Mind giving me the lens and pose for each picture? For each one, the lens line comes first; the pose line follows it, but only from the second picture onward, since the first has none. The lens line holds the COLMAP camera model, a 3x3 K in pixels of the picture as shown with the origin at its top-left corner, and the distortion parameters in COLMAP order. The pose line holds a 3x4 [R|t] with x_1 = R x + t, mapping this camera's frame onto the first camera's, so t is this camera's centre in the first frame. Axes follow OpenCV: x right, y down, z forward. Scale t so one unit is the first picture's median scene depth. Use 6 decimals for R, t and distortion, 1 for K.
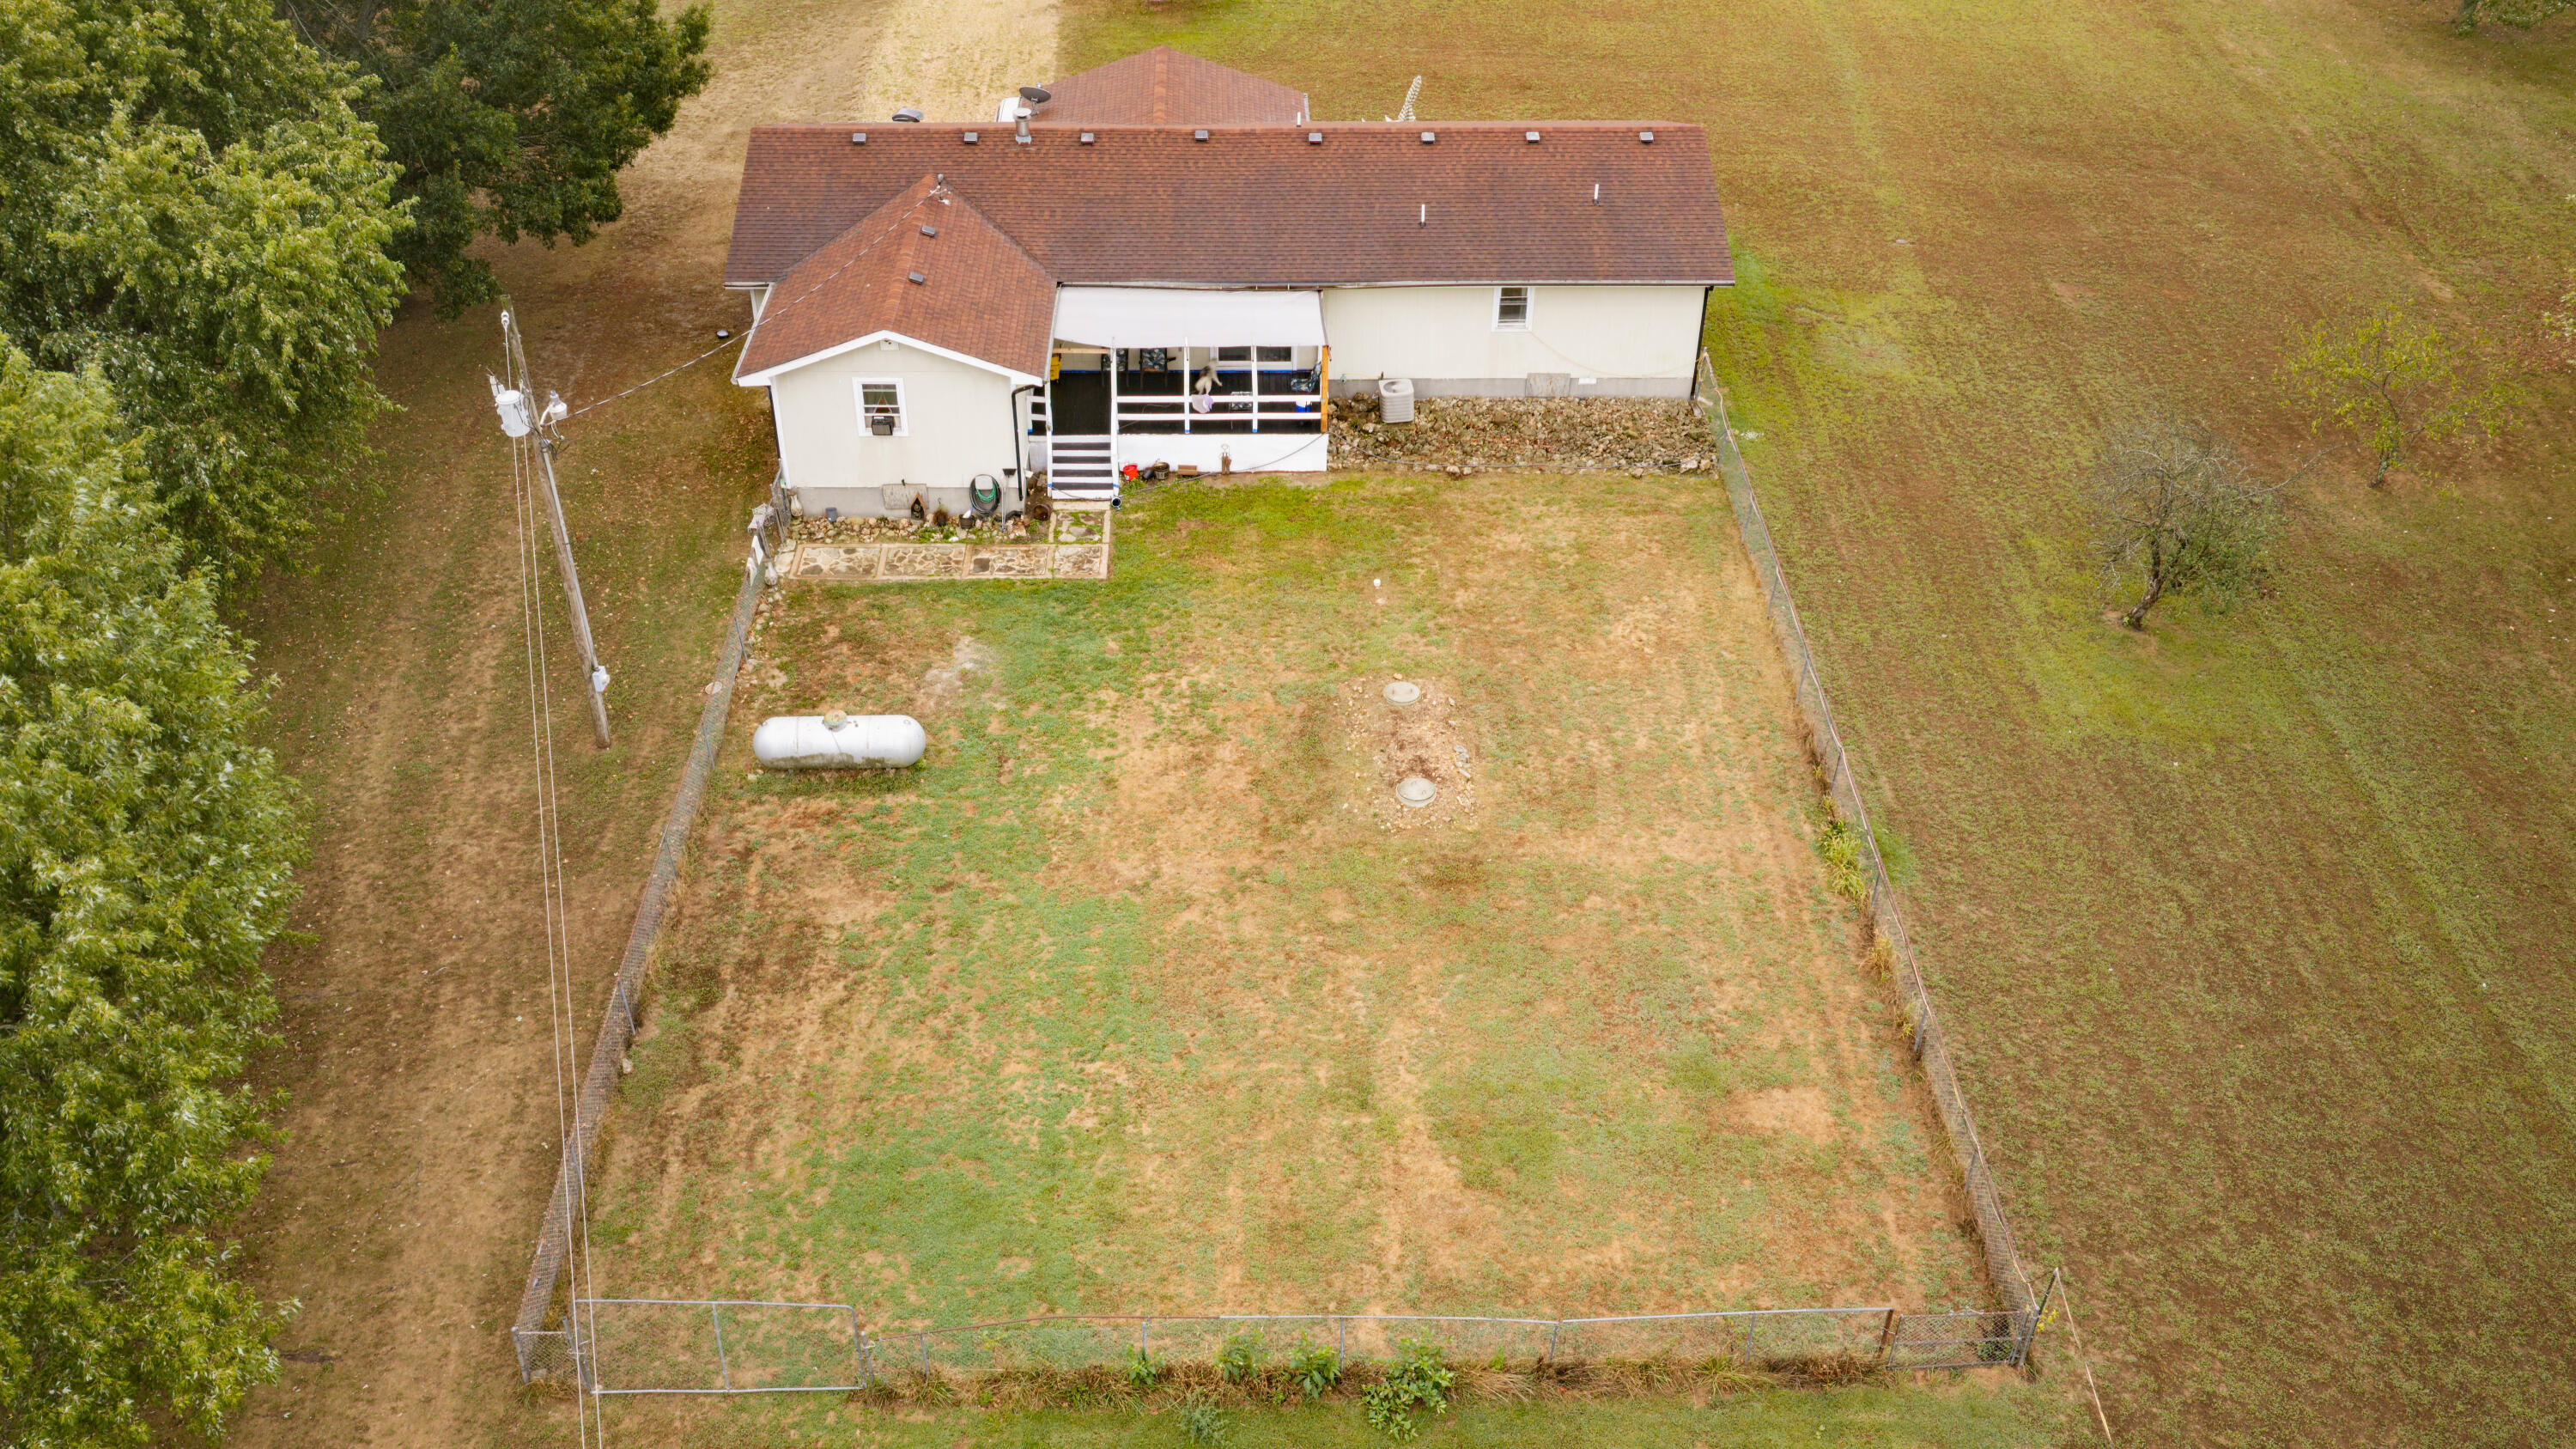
lens RADIAL K [[2127.5, 0, 1288.0], [0, 2127.5, 724.5], [0, 0, 1]] dist [0.025062, -0.057338]
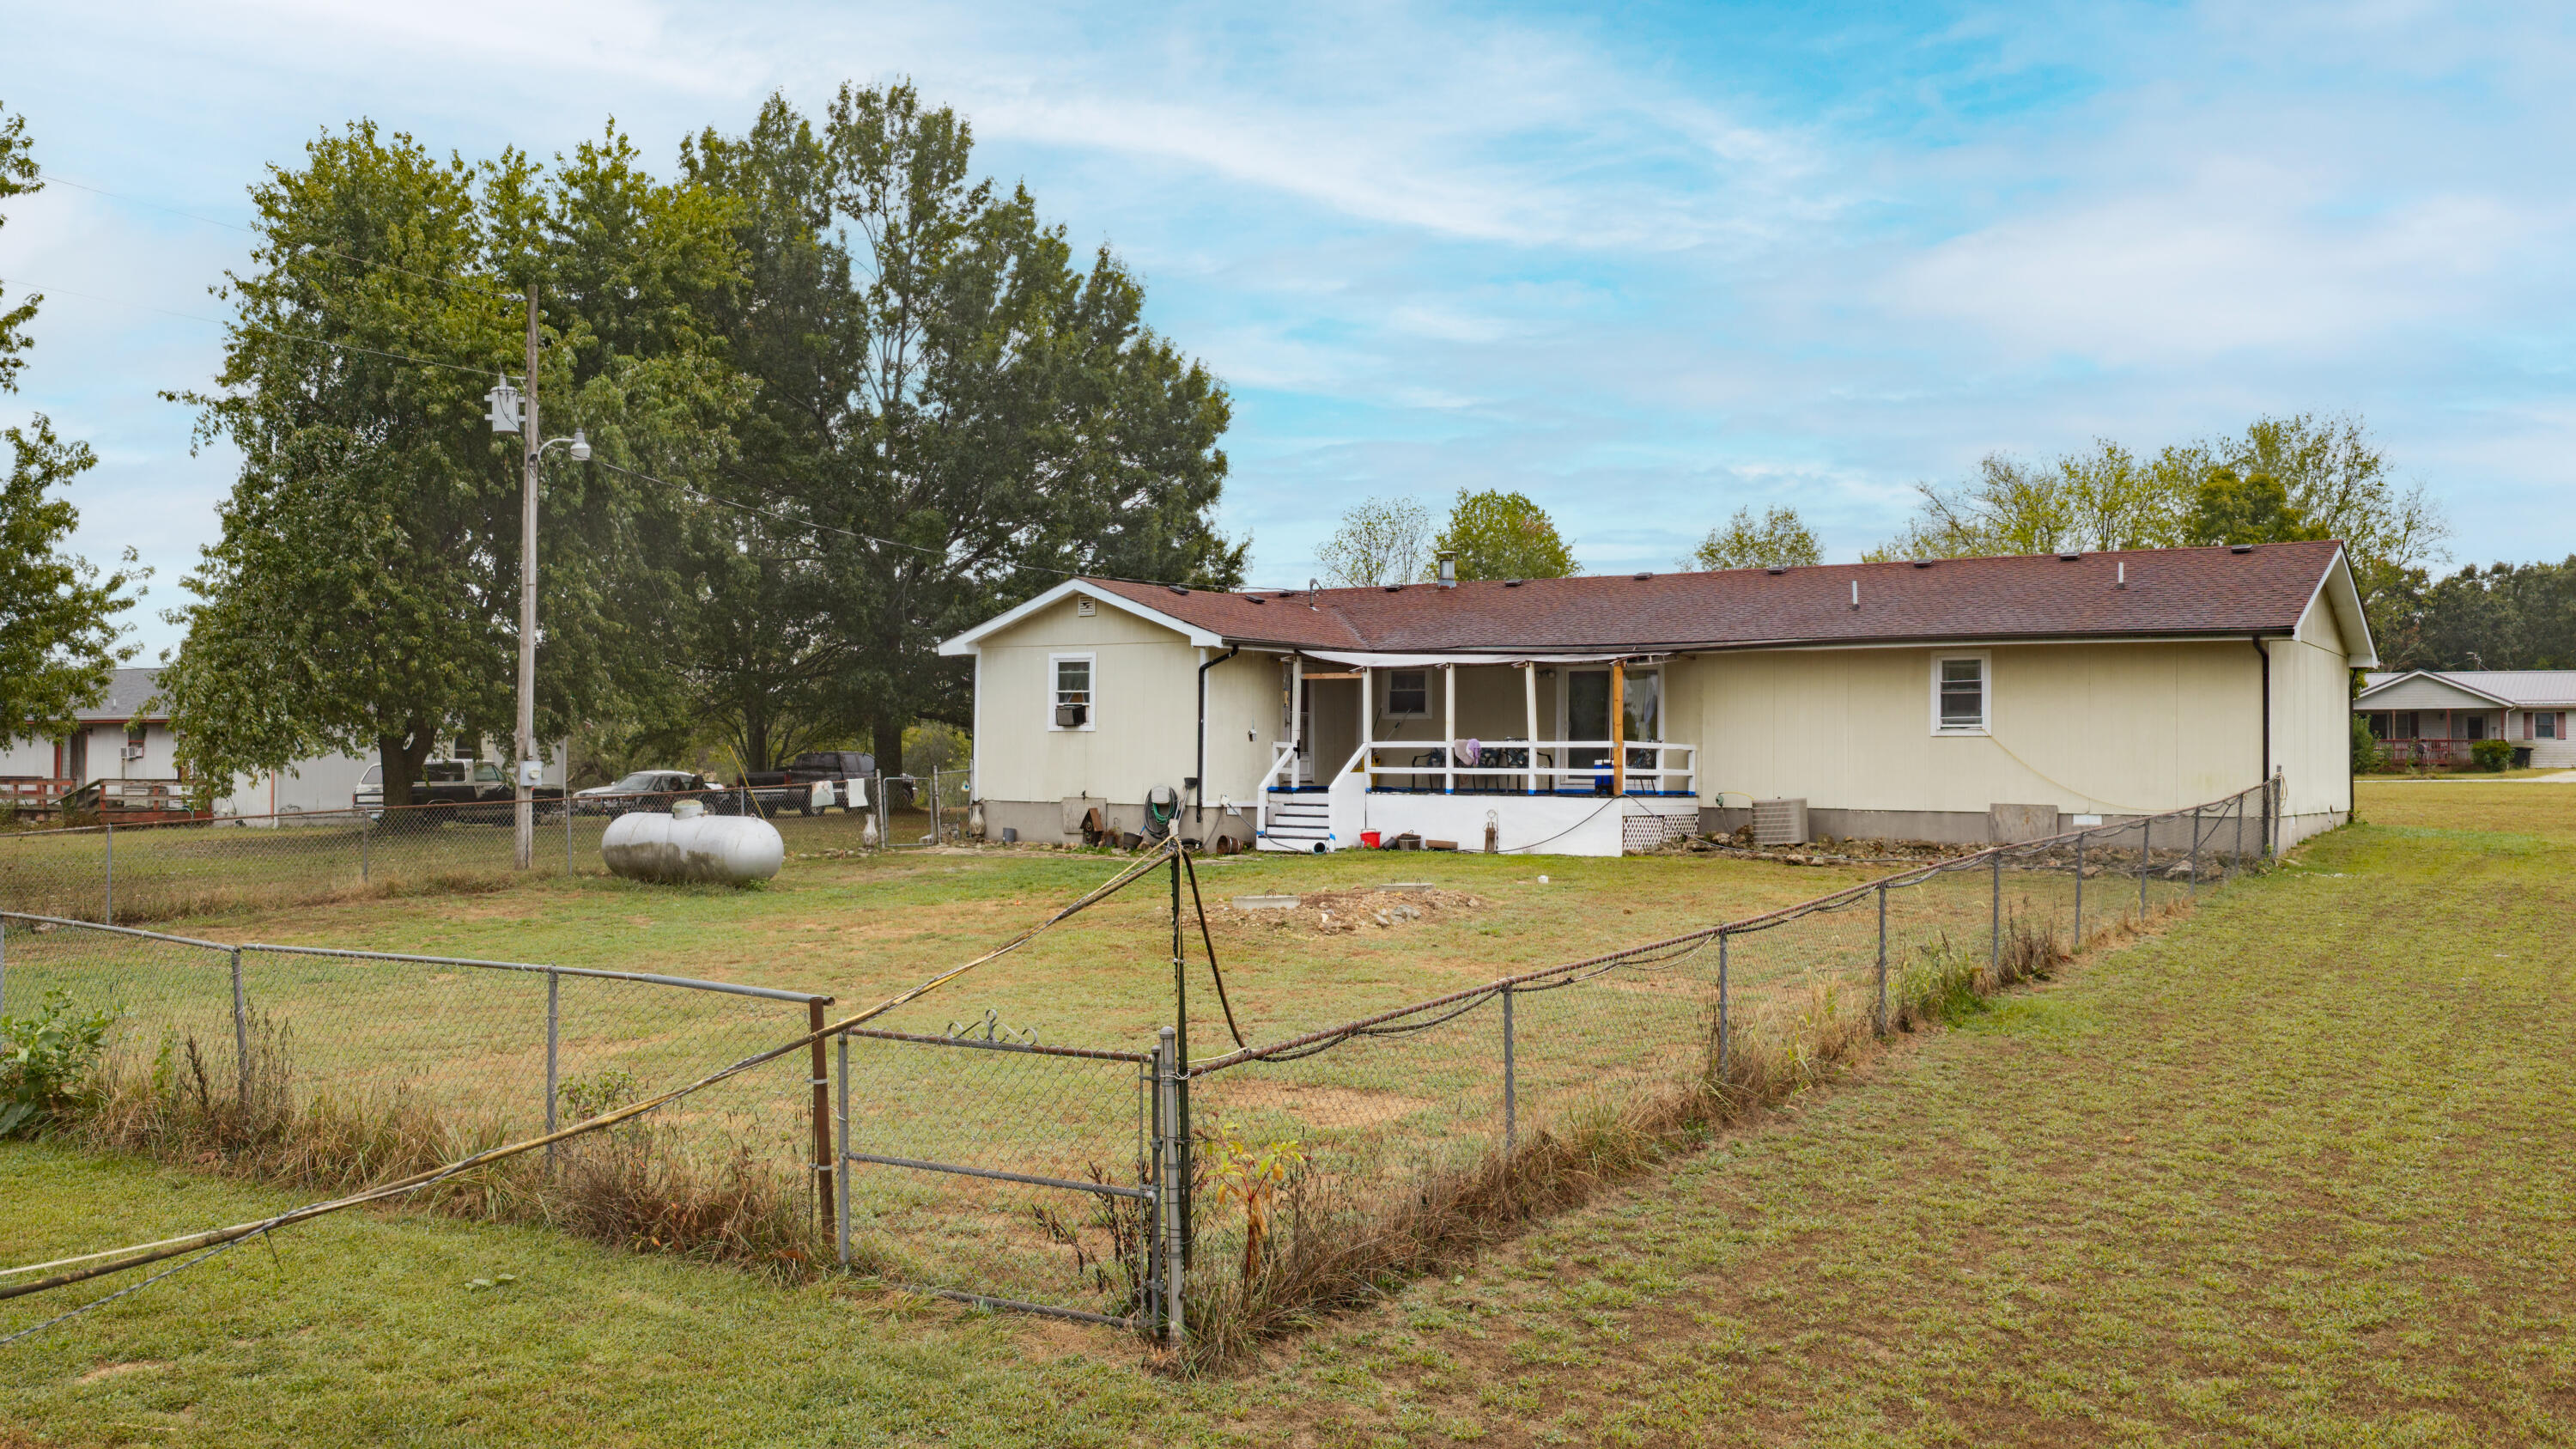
lens RADIAL K [[2127.5, 0, 1288.0], [0, 2127.5, 724.5], [0, 0, 1]] dist [0.025062, -0.057338]
pose [[0.825760, -0.006926, -0.563979, 0.323783], [-0.335445, 0.797829, -0.500945, 0.232693], [0.453428, 0.602844, 0.656492, 0.478030]]
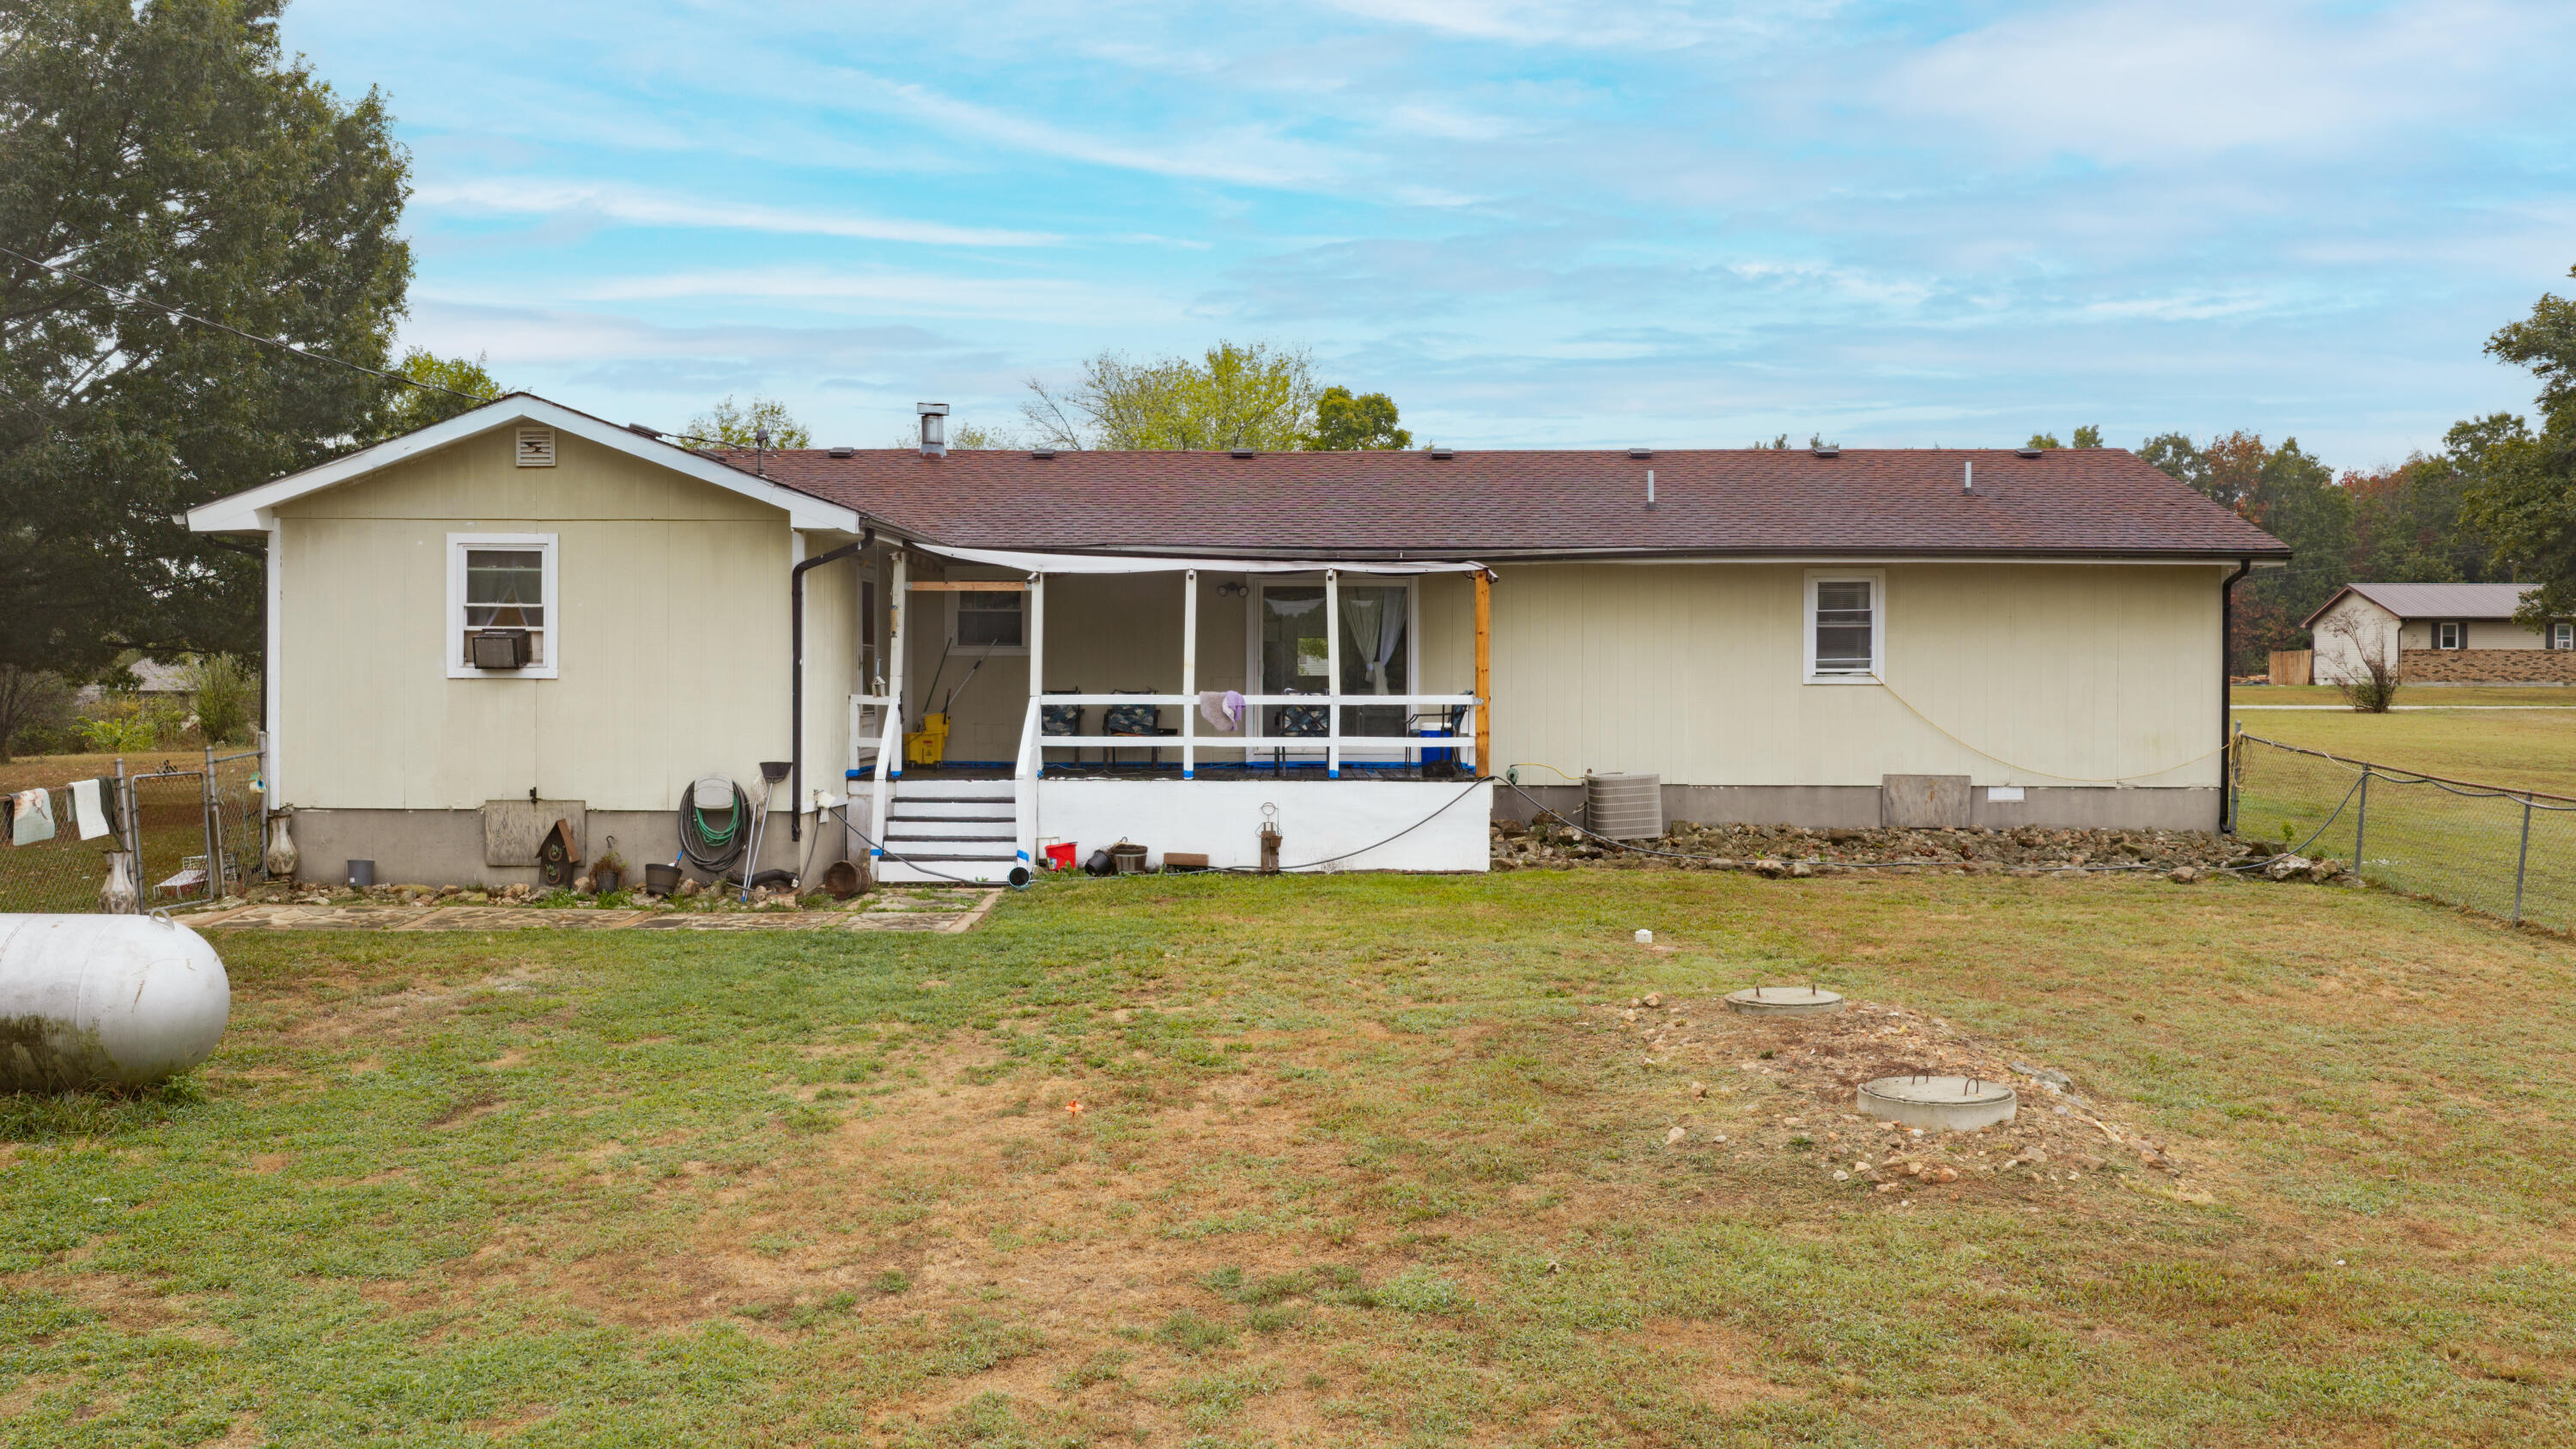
lens RADIAL K [[2127.5, 0, 1288.0], [0, 2127.5, 724.5], [0, 0, 1]] dist [0.025062, -0.057338]
pose [[0.999548, 0.000405, -0.030046, -0.011590], [-0.017514, 0.820381, -0.571549, 0.118504], [0.024418, 0.571817, 0.820018, 0.615834]]
